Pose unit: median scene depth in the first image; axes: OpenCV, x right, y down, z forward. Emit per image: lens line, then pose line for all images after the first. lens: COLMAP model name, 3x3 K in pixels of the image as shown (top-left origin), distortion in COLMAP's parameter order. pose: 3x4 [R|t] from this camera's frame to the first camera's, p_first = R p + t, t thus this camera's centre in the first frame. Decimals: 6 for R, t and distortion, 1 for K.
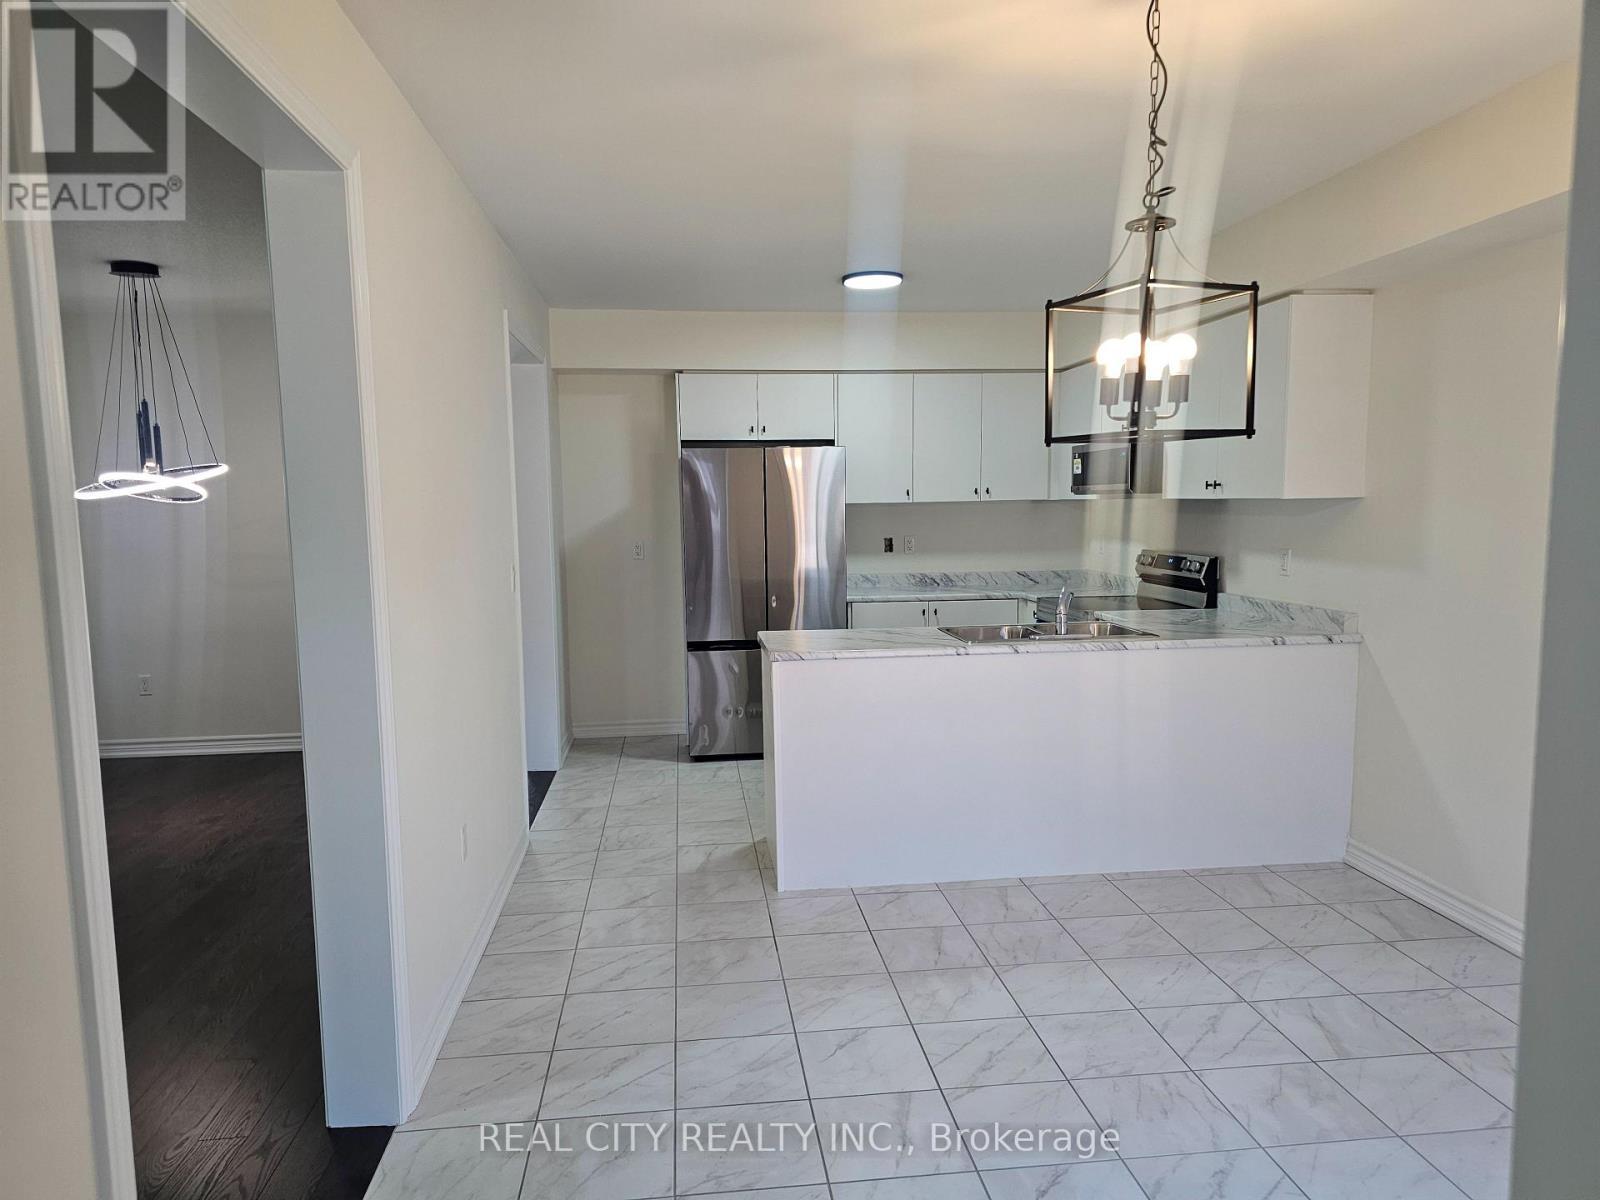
lens RADIAL K [[1062.9, 0, 799.9], [0, 1062.9, 606.0], [0, 0, 1]] dist [0.067233, -0.090283]
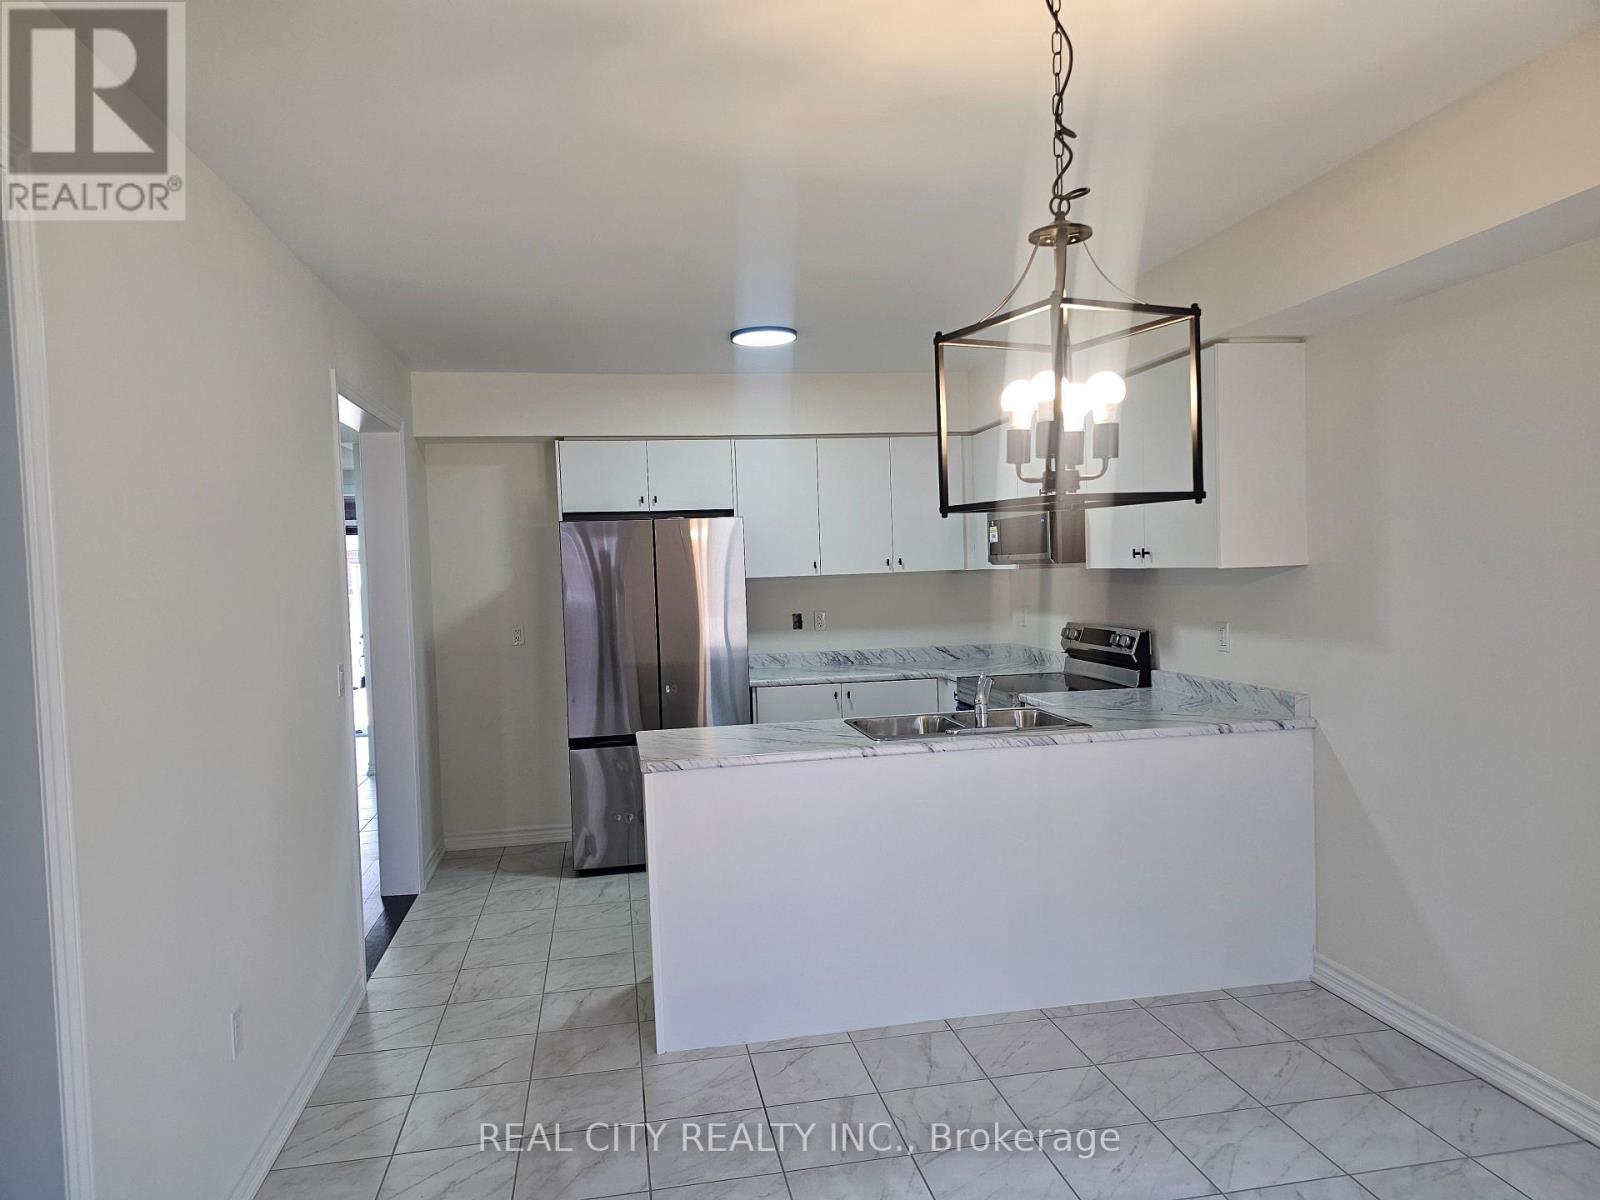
lens RADIAL K [[1069.8, 0, 799.0], [0, 1069.8, 591.7], [0, 0, 1]] dist [0.074744, -0.091552]
pose [[0.997528, -0.023104, 0.066366, 0.041161], [0.028153, 0.996697, -0.076173, -0.021768], [-0.064387, 0.077853, 0.994884, 0.131367]]
